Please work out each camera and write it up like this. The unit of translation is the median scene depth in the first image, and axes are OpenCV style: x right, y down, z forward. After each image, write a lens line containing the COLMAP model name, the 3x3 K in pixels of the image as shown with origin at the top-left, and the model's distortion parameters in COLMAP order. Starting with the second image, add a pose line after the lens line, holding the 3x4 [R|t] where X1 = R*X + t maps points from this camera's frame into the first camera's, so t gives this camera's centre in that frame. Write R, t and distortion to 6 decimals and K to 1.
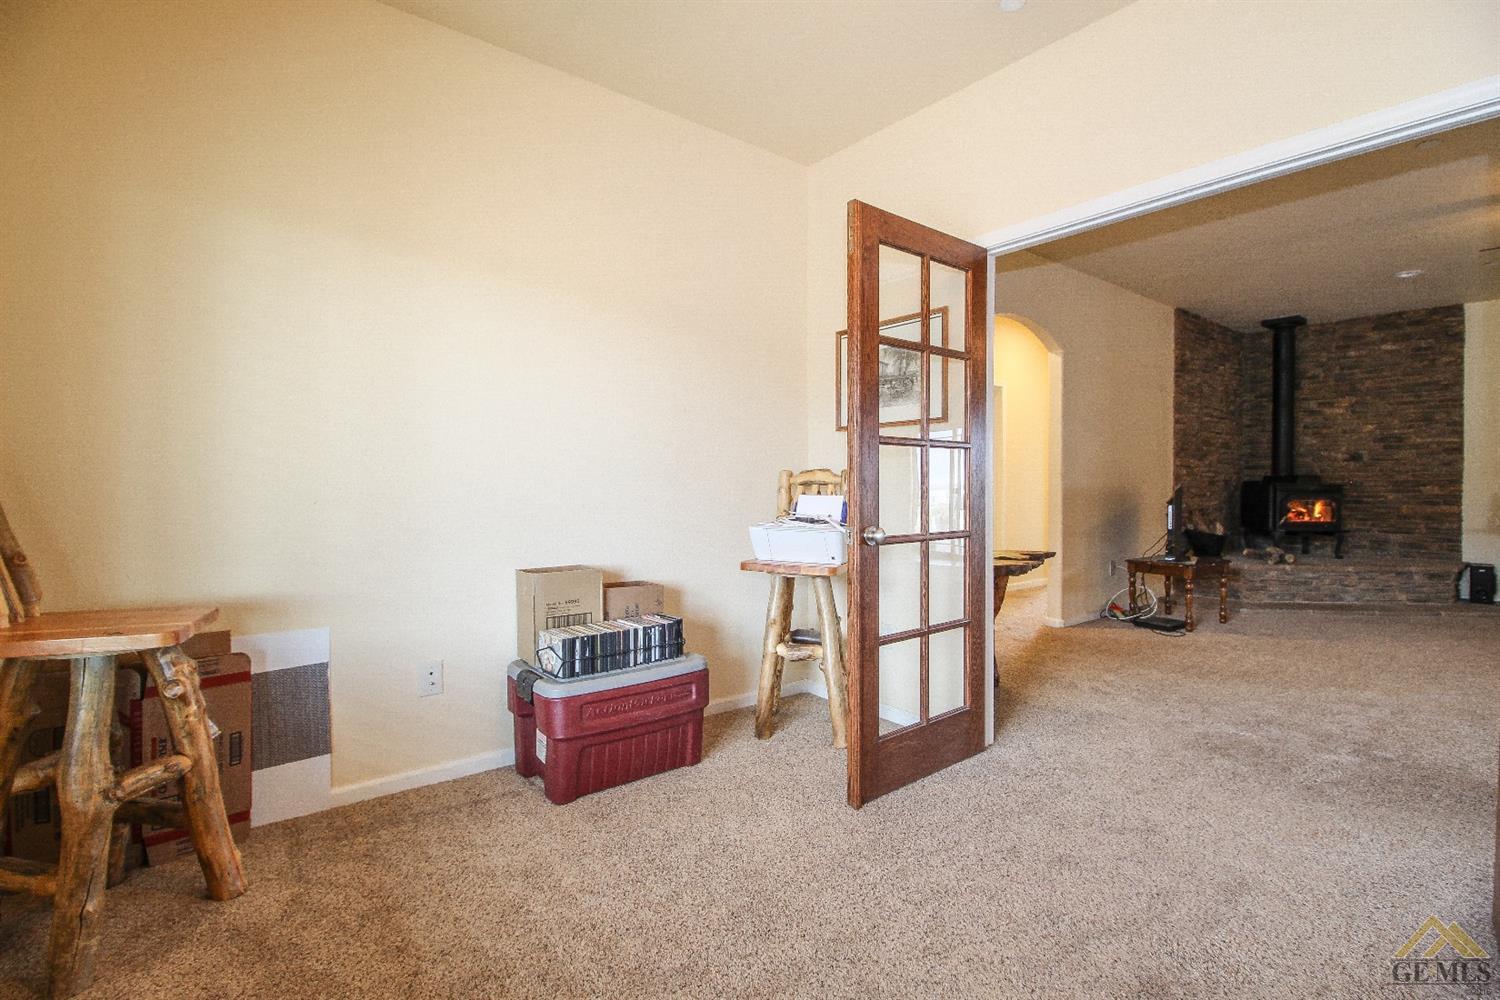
lens RADIAL K [[703.3, 0, 756.8], [0, 703.3, 488.4], [0, 0, 1]] dist [-0.000660, -0.011791]
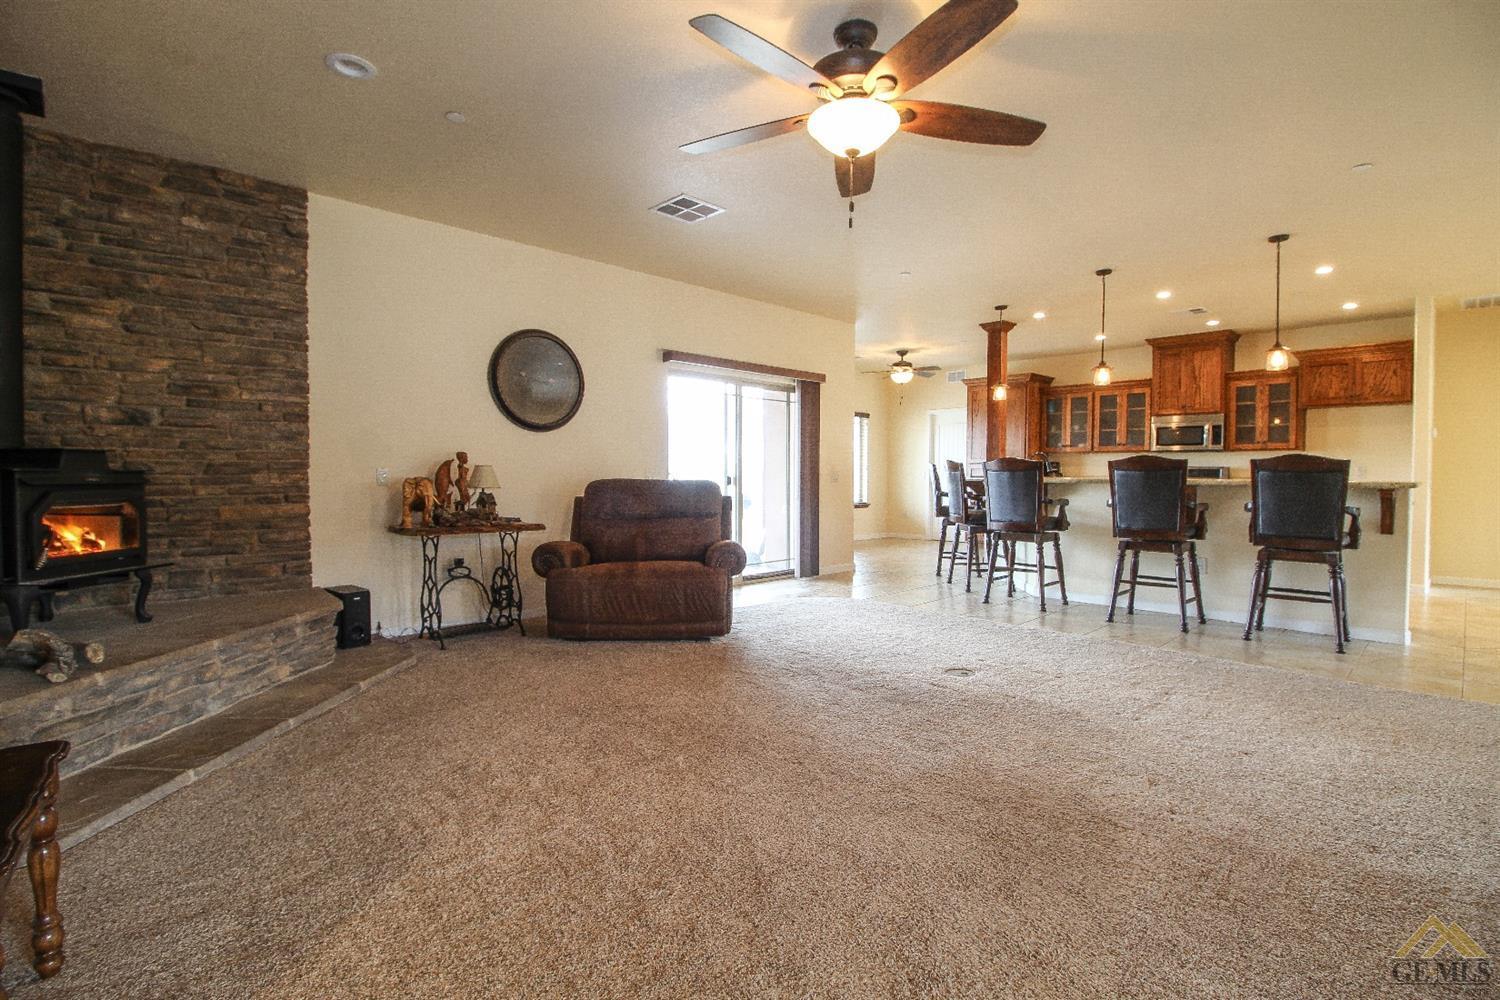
lens RADIAL K [[703.3, 0, 756.8], [0, 703.3, 488.4], [0, 0, 1]] dist [-0.000660, -0.011791]
pose [[-0.090758, -0.026252, 0.995527, 0.311064], [0.008723, 0.999593, 0.027154, -0.002413], [-0.995835, 0.011149, -0.090492, 0.617048]]
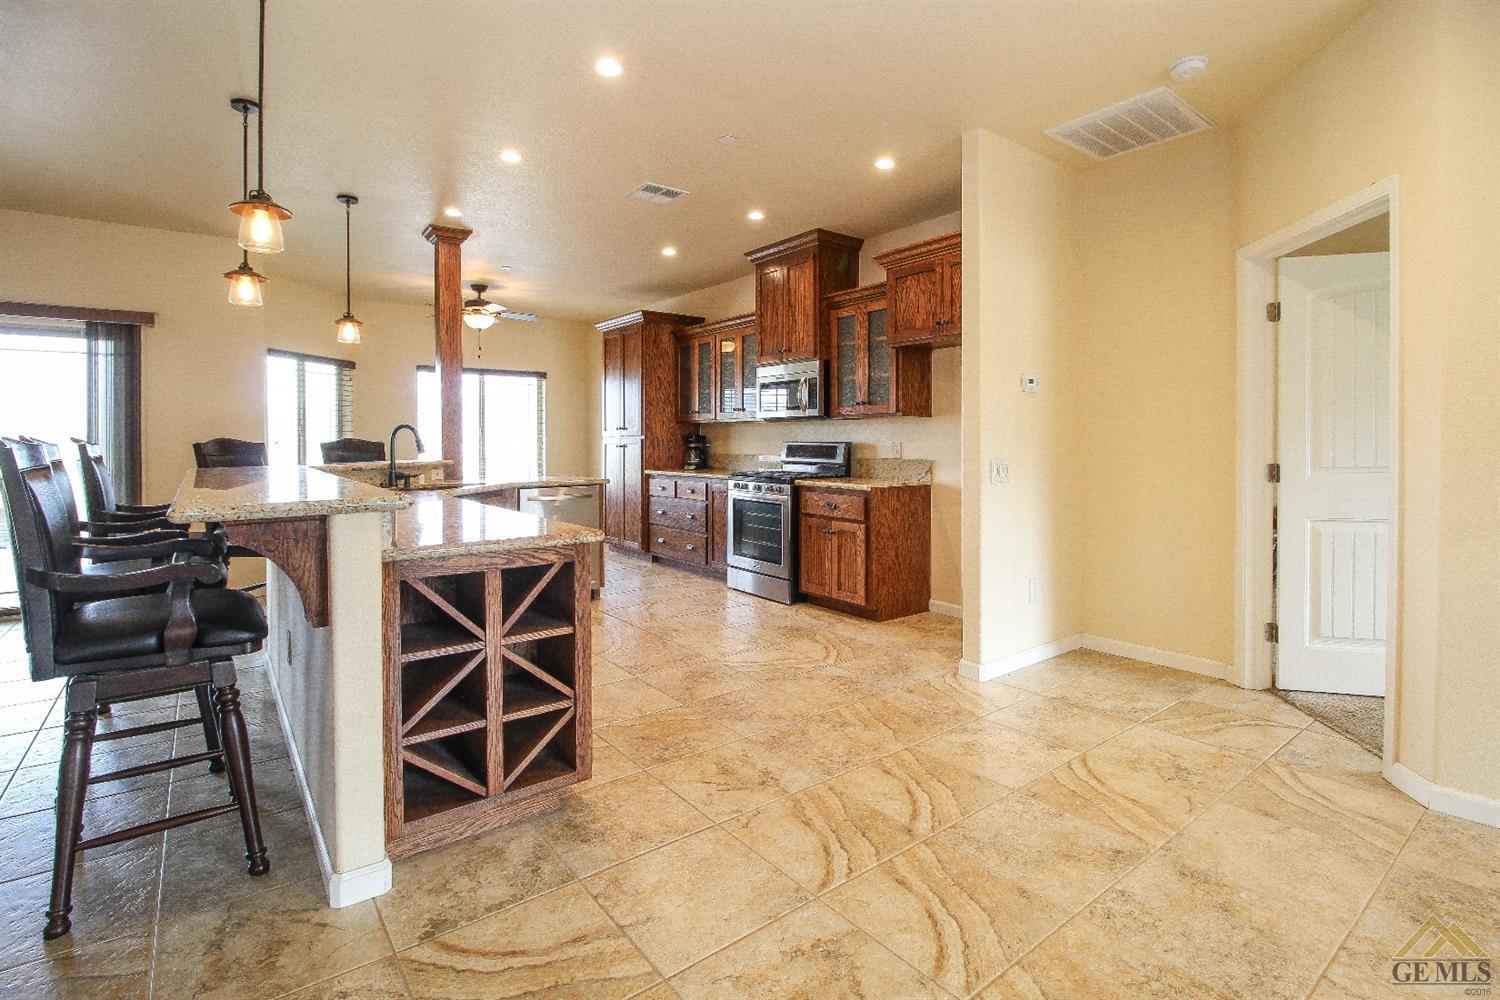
lens RADIAL K [[714.3, 0, 762.4], [0, 714.3, 462.6], [0, 0, 1]] dist [0.000374, -0.014168]
pose [[0.026999, -0.035840, 0.998993, 0.657714], [0.015750, 0.999248, 0.035424, -0.006895], [-0.999511, 0.014777, 0.027543, -0.267183]]
